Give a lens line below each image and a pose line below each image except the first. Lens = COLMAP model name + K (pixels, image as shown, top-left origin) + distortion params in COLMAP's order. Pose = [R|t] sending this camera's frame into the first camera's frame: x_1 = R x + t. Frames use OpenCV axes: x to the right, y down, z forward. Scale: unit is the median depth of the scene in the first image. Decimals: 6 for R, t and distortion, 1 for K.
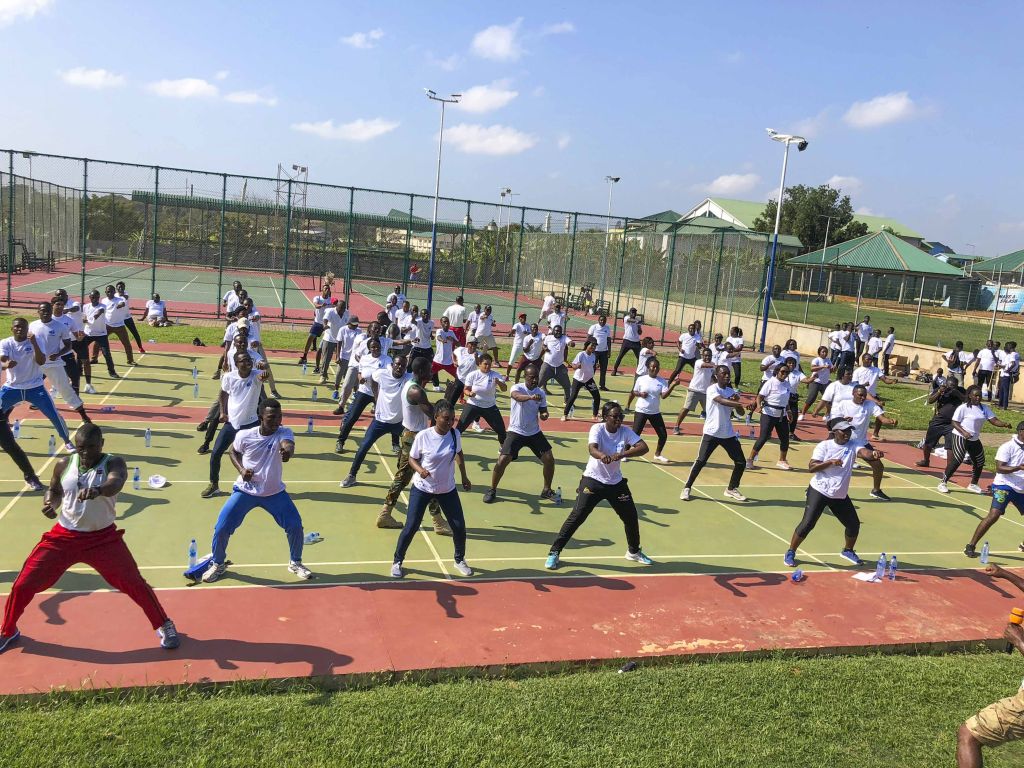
lens RADIAL K [[851.5, 0, 510.4], [0, 851.5, 357.5], [0, 0, 1]] dist [0.014670, 0.001264]
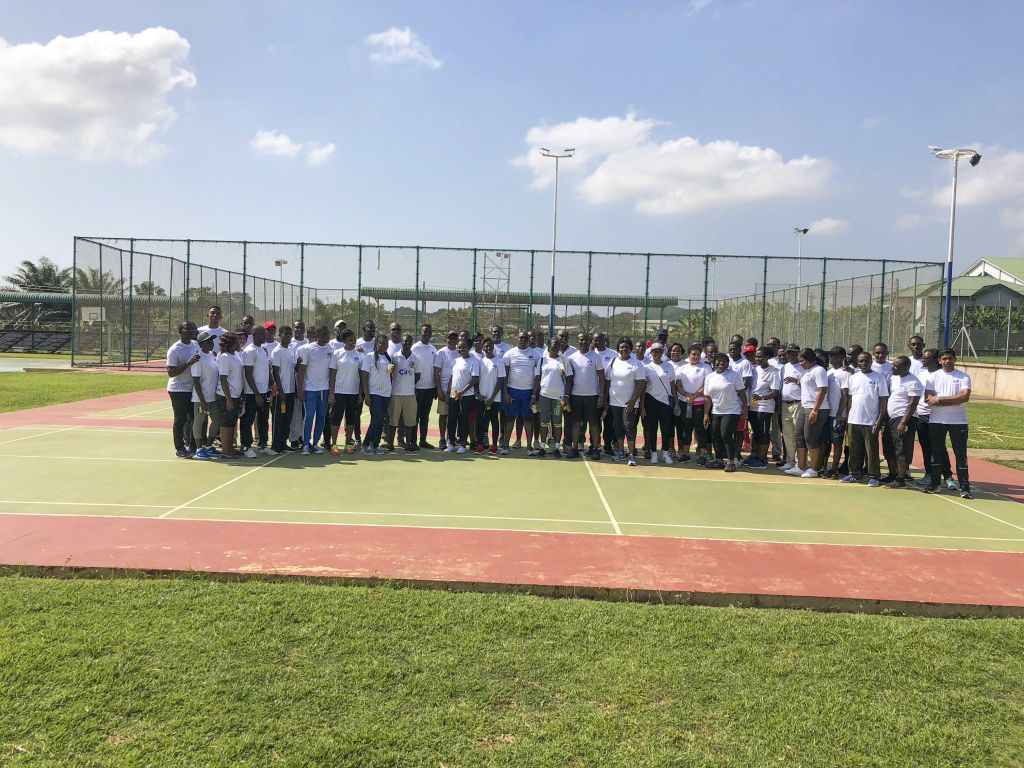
lens RADIAL K [[844.5, 0, 505.5], [0, 844.5, 366.8], [0, 0, 1]] dist [0.016264, 0.000685]
pose [[0.947579, -0.046327, -0.316145, 0.105368], [0.014416, 0.994625, -0.102539, 0.032074], [0.319196, 0.092606, 0.943153, 0.029812]]
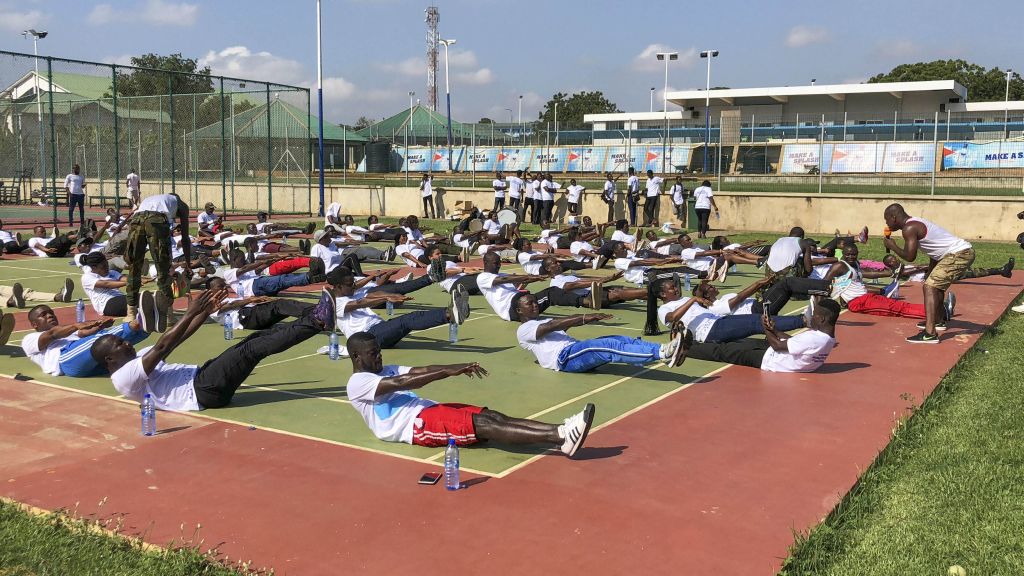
lens RADIAL K [[957.0, 0, 505.4], [0, 957.0, 281.6], [0, 0, 1]] dist [0.092847, -0.230604]
pose [[0.746035, -0.152051, 0.648315, -0.178292], [0.135866, 0.987858, 0.075341, 0.008605], [-0.651899, 0.031877, 0.757636, 0.052676]]
